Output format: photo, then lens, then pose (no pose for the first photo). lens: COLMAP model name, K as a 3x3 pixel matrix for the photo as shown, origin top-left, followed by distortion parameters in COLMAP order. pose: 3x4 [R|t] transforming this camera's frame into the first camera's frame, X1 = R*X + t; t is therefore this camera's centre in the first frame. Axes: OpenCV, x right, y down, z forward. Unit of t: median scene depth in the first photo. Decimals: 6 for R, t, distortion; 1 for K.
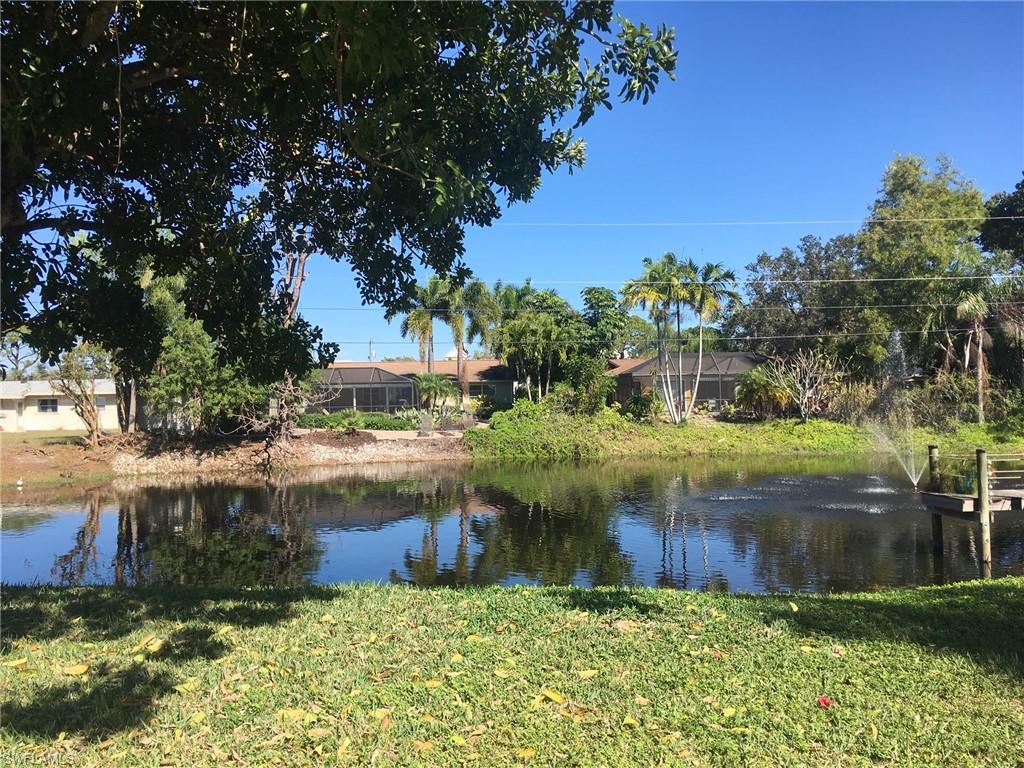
lens RADIAL K [[869.6, 0, 509.9], [0, 869.6, 381.3], [0, 0, 1]] dist [0.052491, -0.042174]
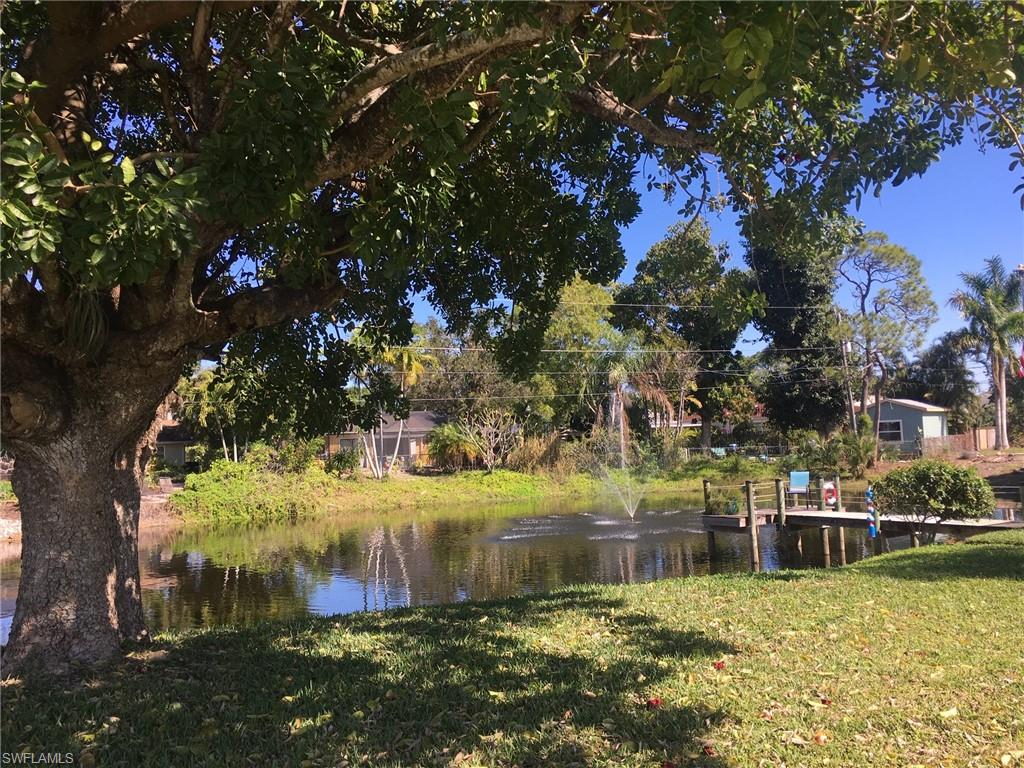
lens RADIAL K [[869.6, 0, 511.7], [0, 869.6, 385.5], [0, 0, 1]] dist [0.052491, -0.042174]
pose [[0.895440, 0.010634, 0.445054, -0.145571], [0.017261, 0.998134, -0.058577, 0.000185], [-0.444847, 0.060134, 0.893586, -0.028005]]
